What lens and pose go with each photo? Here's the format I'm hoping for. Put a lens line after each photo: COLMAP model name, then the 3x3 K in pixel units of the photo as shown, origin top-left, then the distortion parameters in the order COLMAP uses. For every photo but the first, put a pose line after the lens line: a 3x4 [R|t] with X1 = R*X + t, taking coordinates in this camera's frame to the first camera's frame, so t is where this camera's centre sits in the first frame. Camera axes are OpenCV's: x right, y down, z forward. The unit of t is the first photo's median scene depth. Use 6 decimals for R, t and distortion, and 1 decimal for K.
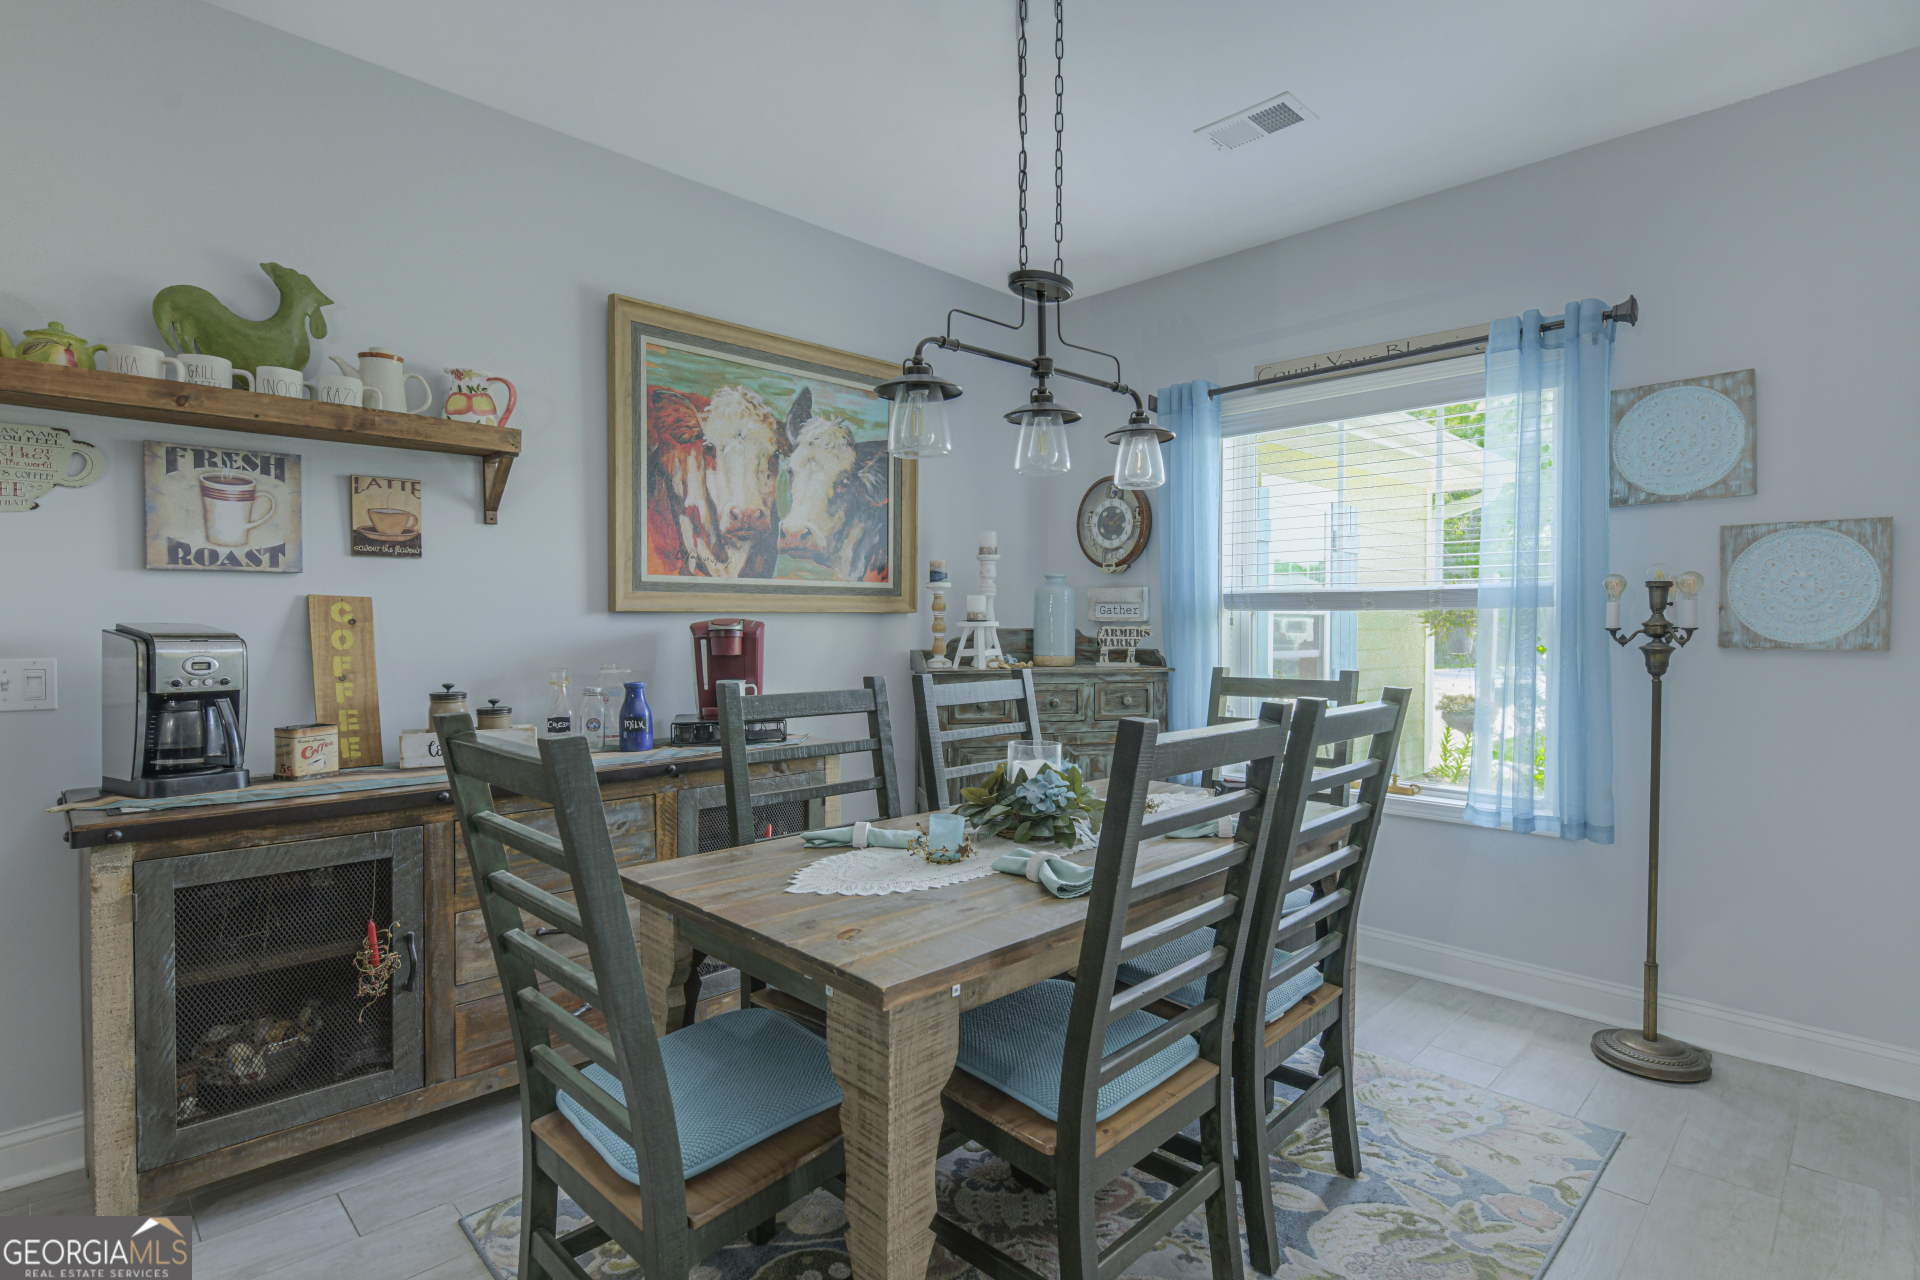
lens RADIAL K [[905.8, 0, 963.6], [0, 905.8, 639.6], [0, 0, 1]] dist [-0.004535, -0.000032]
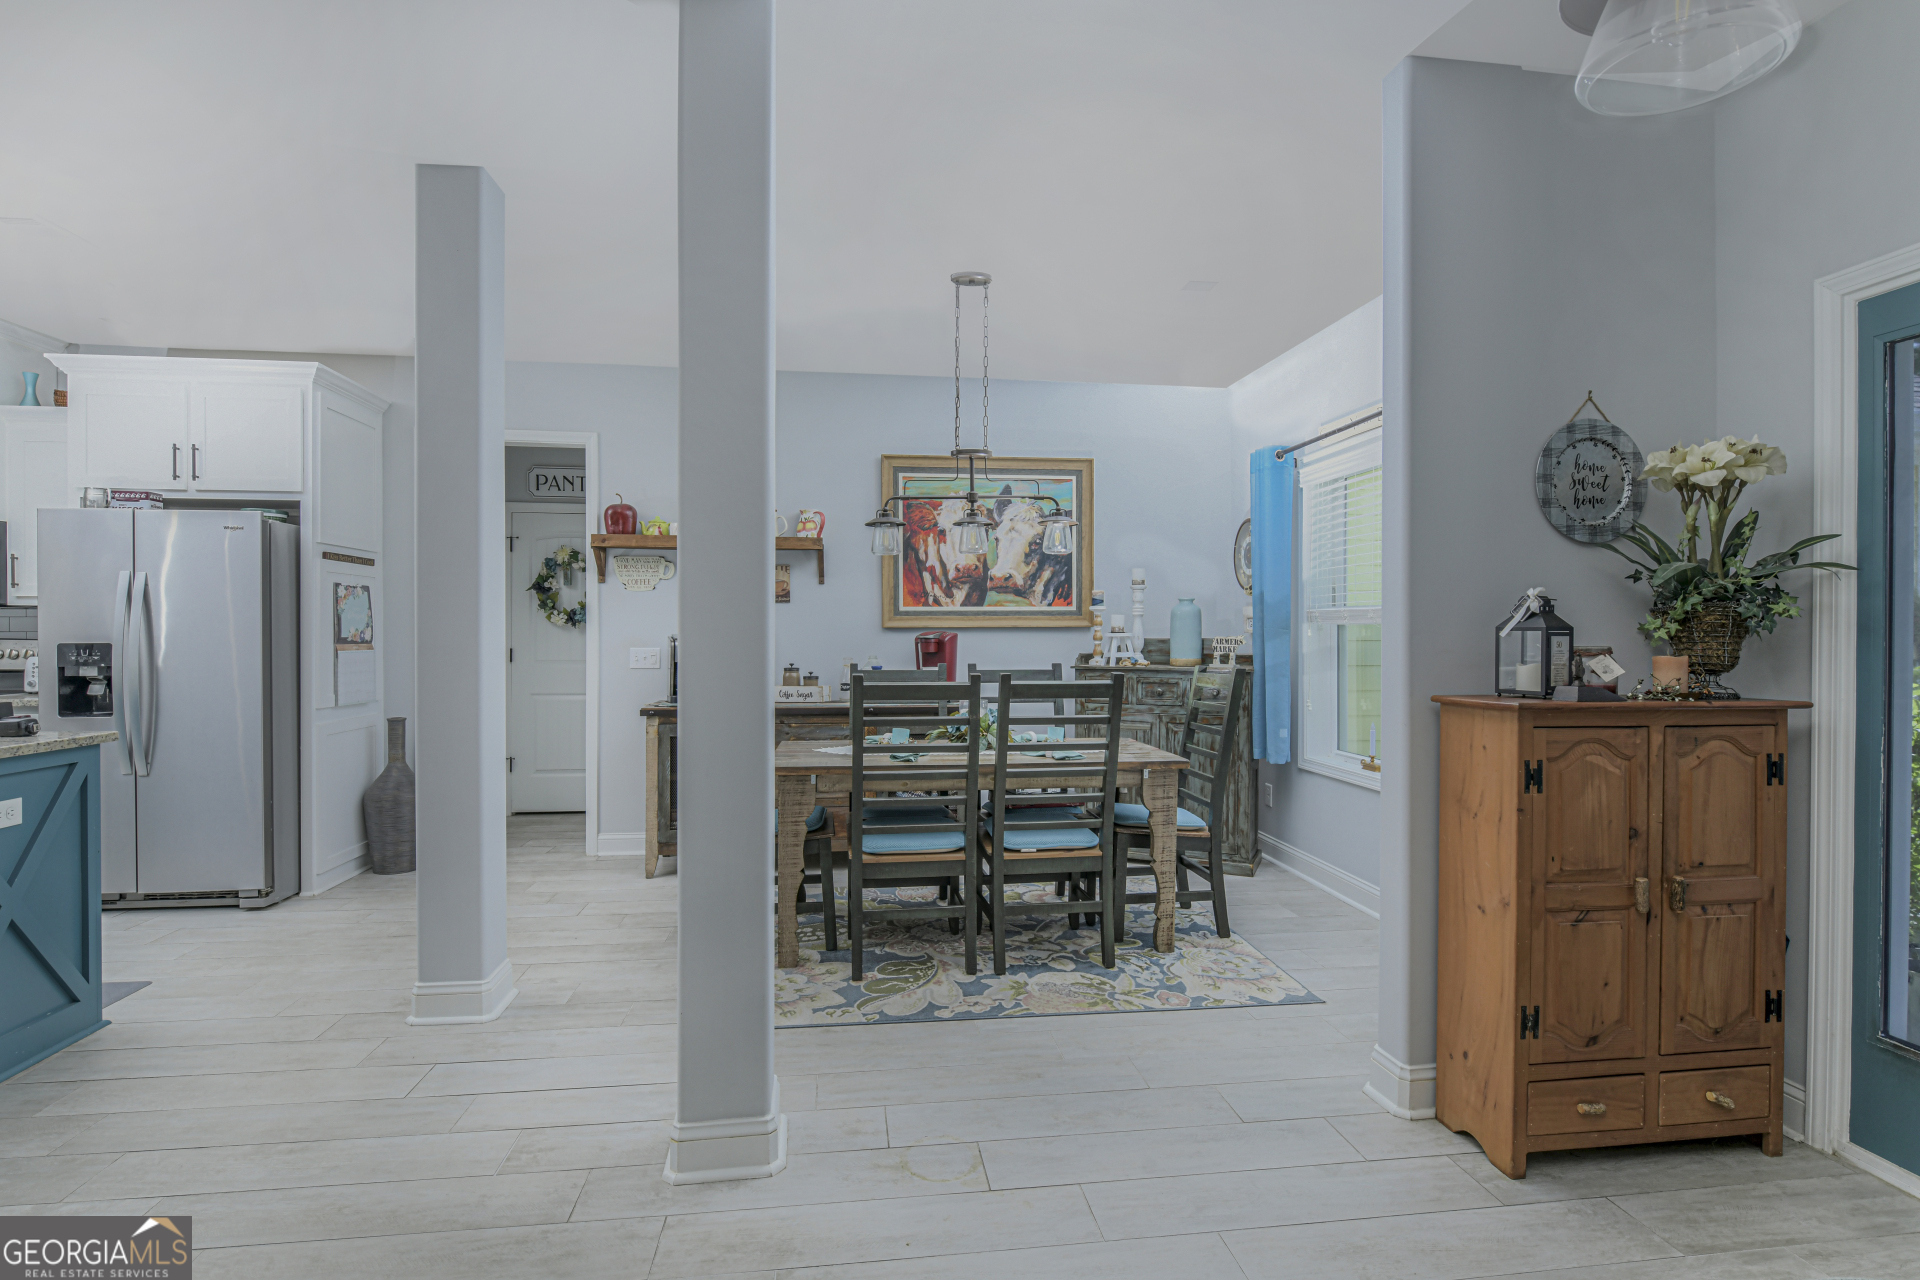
lens RADIAL K [[900.4, 0, 961.3], [0, 900.4, 641.5], [0, 0, 1]] dist [-0.009643, 0.001759]
pose [[0.785847, 0.004100, -0.618408, 0.781762], [-0.011766, 0.999896, -0.008322, 0.008988], [0.618310, 0.013816, 0.785813, -0.295798]]
